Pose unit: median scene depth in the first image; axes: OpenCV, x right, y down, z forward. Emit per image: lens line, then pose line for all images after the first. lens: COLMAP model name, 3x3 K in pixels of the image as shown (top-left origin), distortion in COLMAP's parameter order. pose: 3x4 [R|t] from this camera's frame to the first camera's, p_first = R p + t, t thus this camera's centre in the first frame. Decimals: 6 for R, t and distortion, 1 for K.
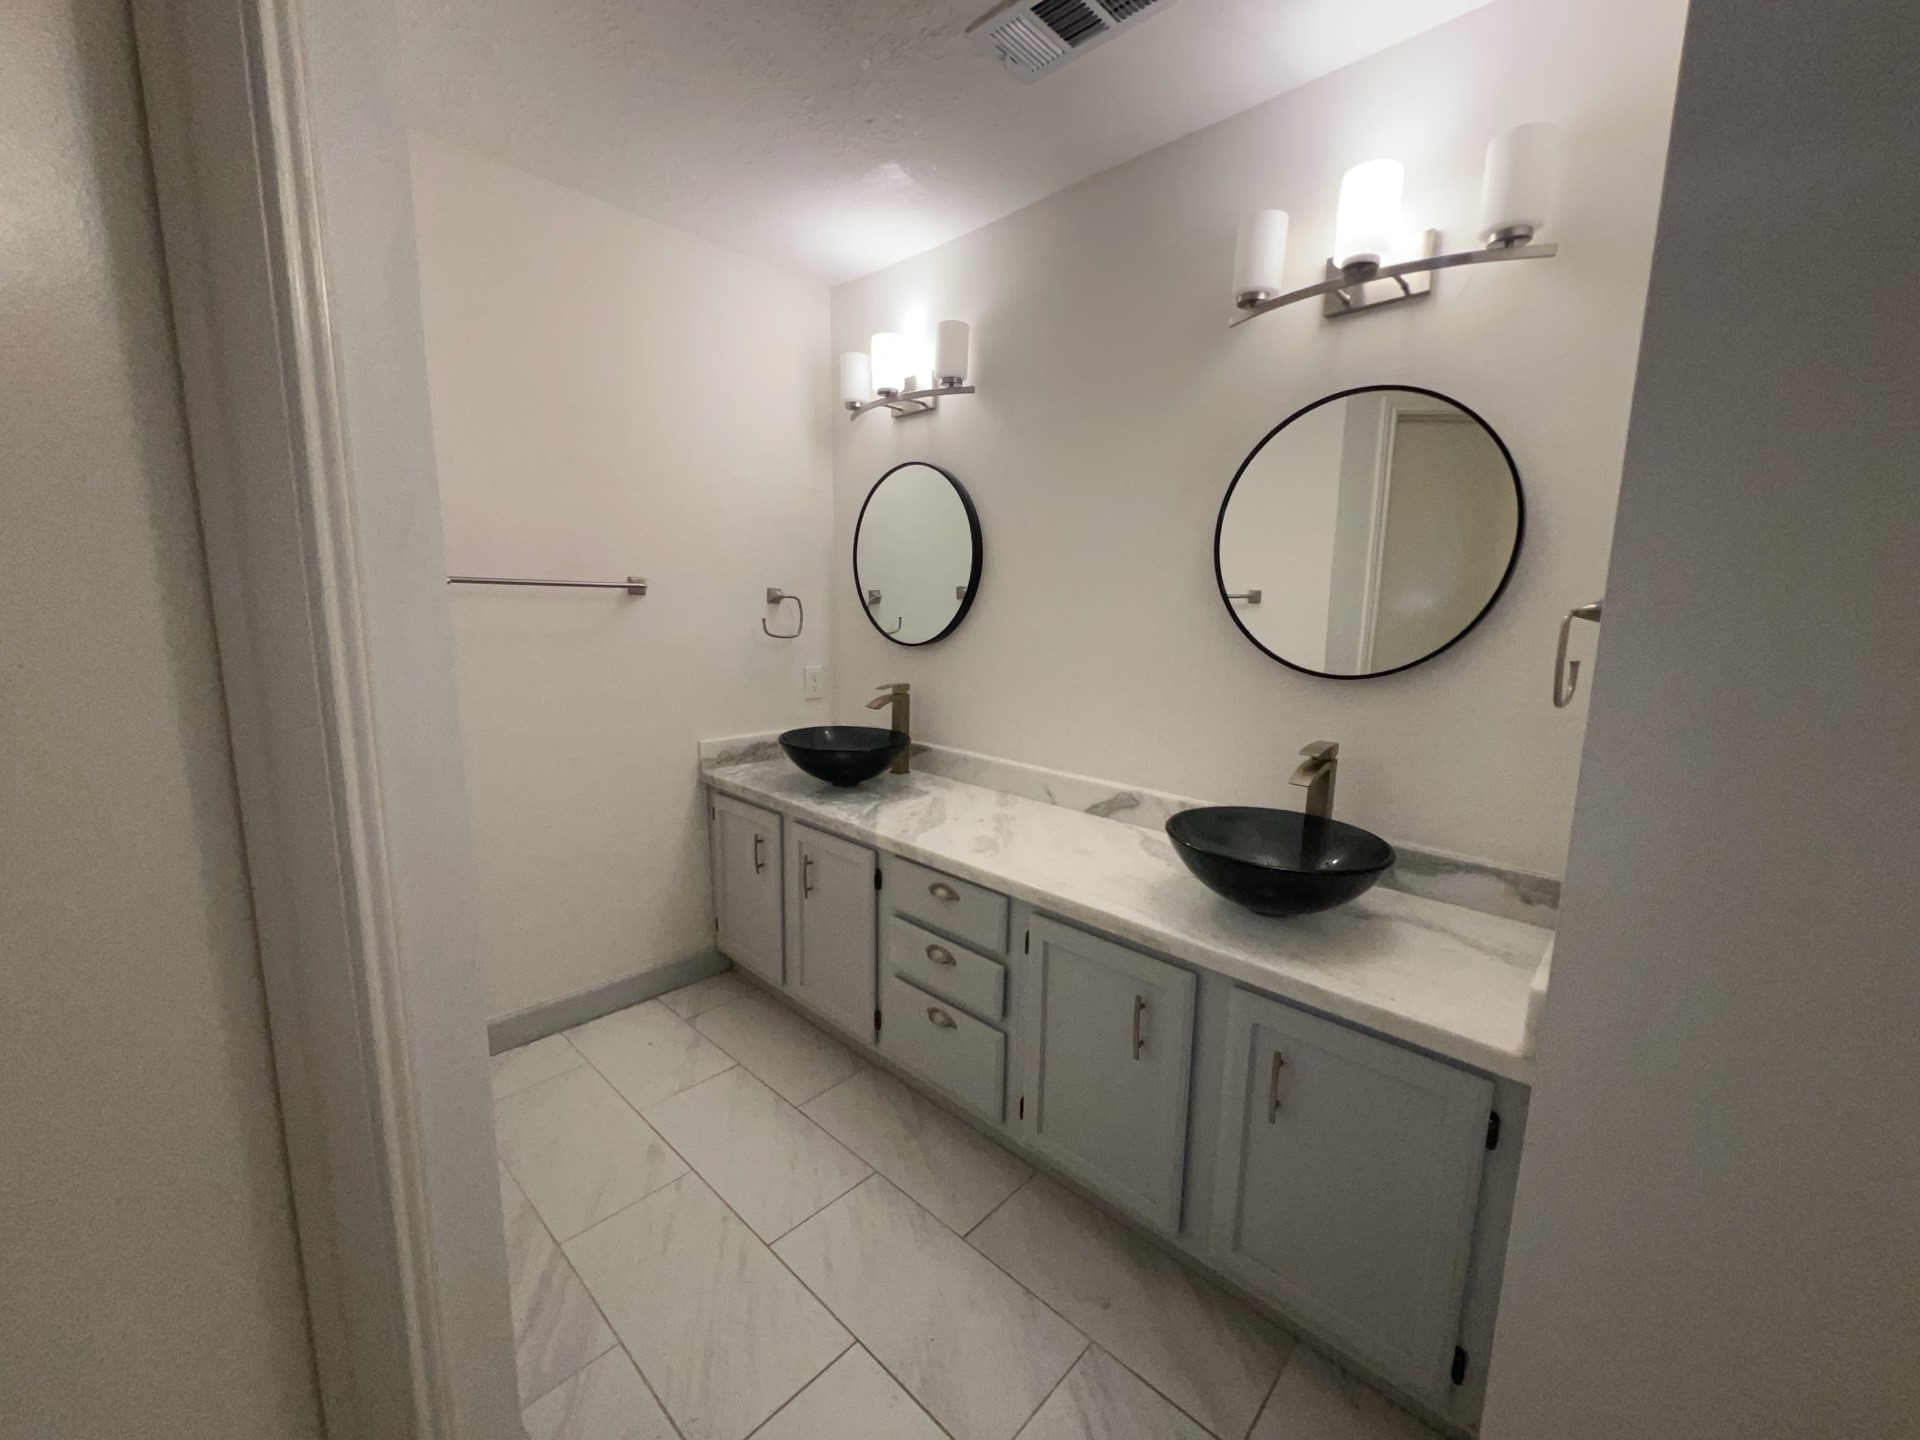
lens RADIAL K [[766.0, 0, 964.7], [0, 766.0, 725.1], [0, 0, 1]] dist [0.001487, -0.000359]
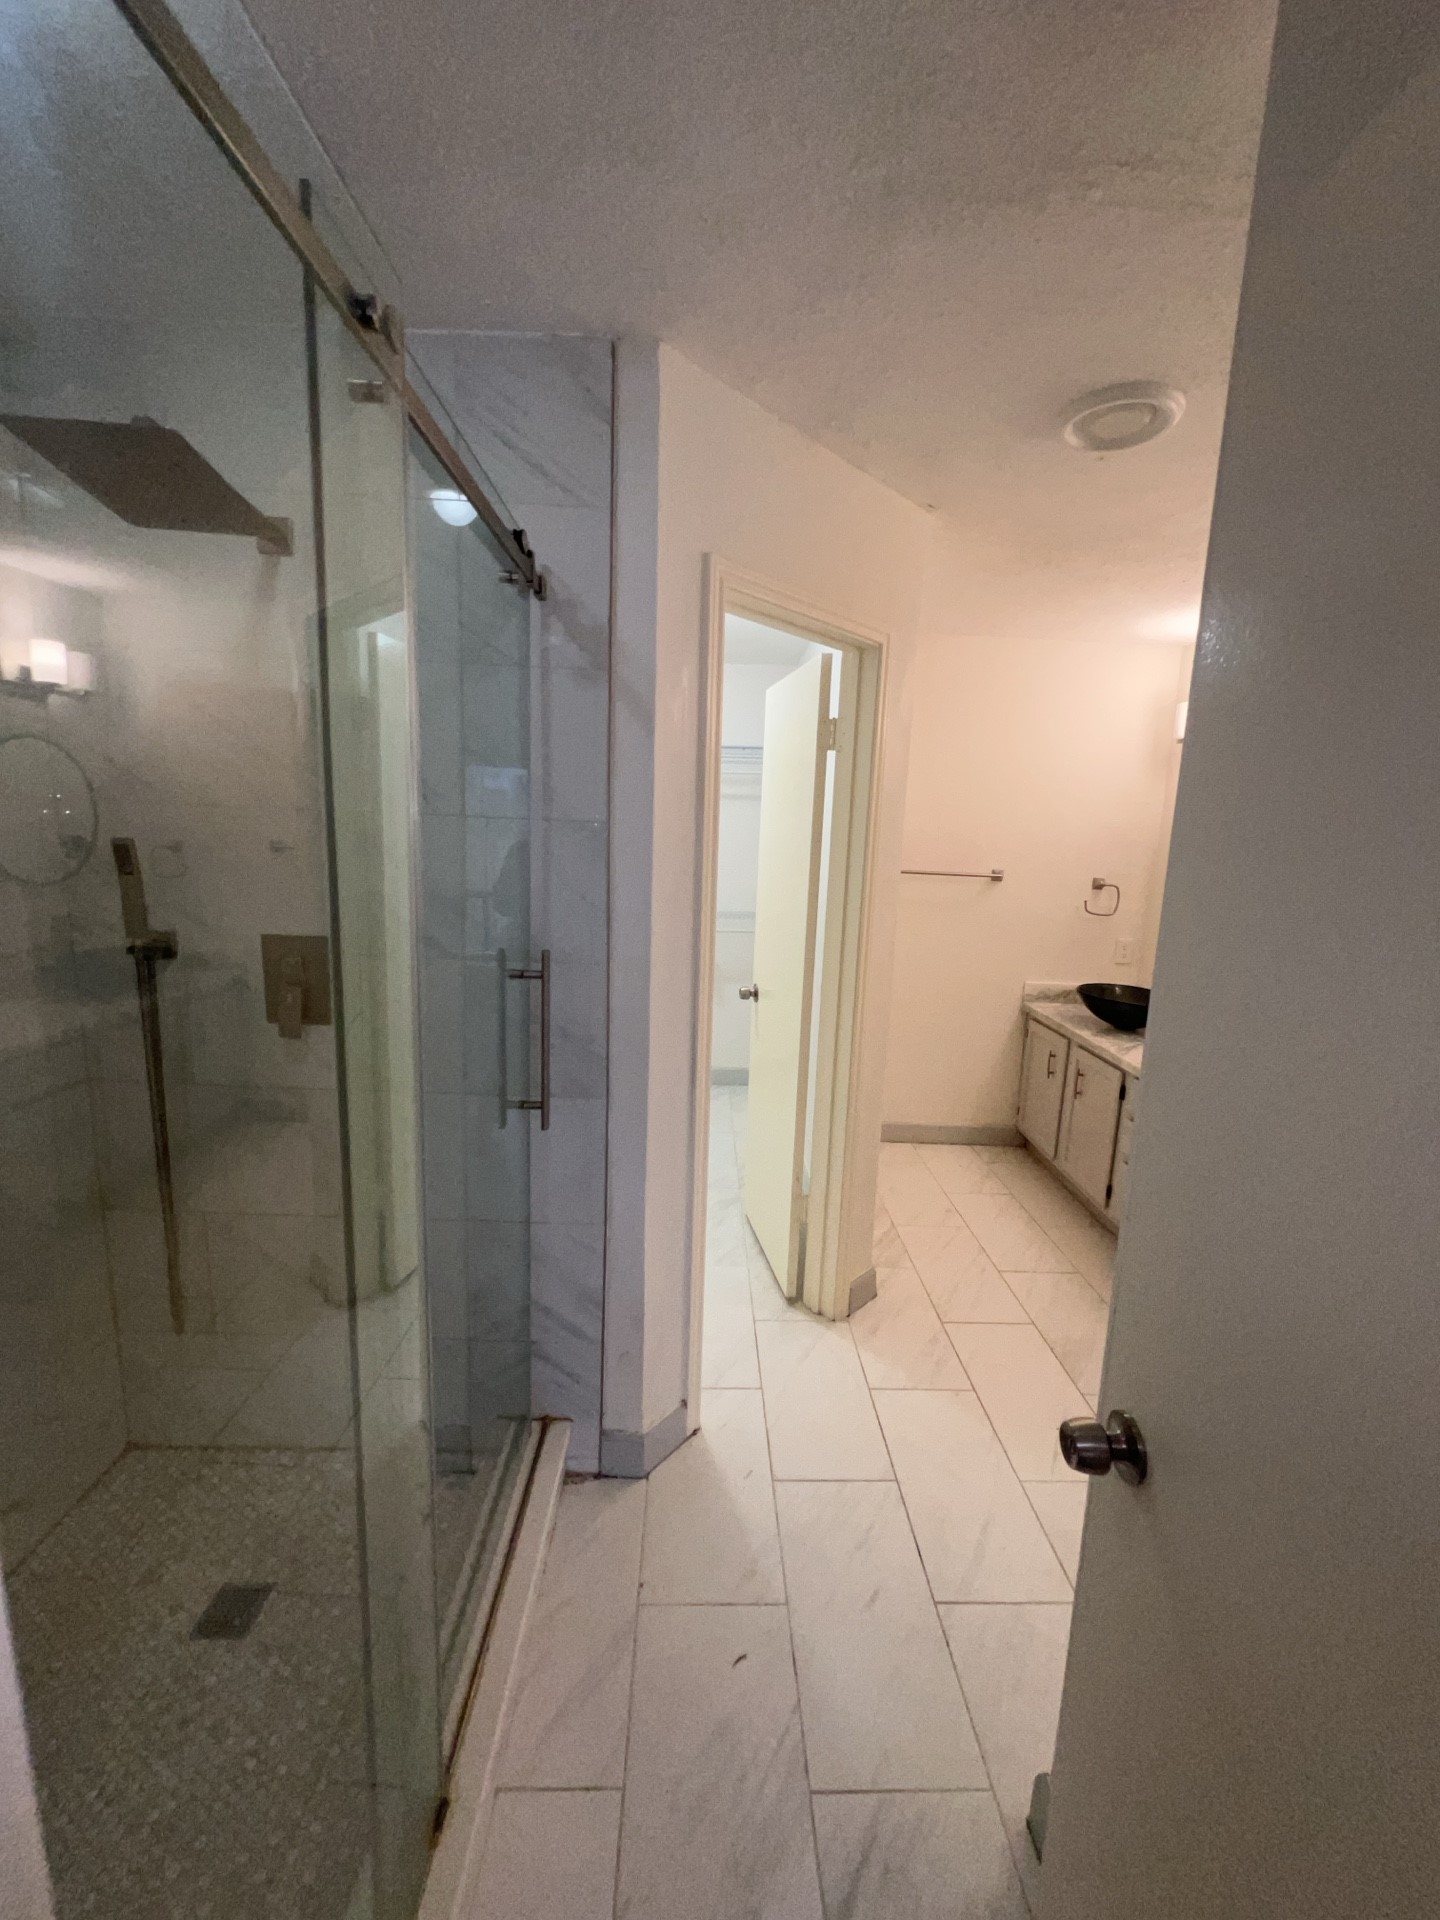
lens RADIAL K [[766.0, 0, 722.3], [0, 766.0, 963.8], [0, 0, 1]] dist [0.001487, -0.000359]
pose [[0.706153, 0.129363, -0.696141, 0.274394], [-0.139220, 0.989344, 0.042626, 0.005777], [0.694237, 0.066816, 0.716638, -0.474094]]
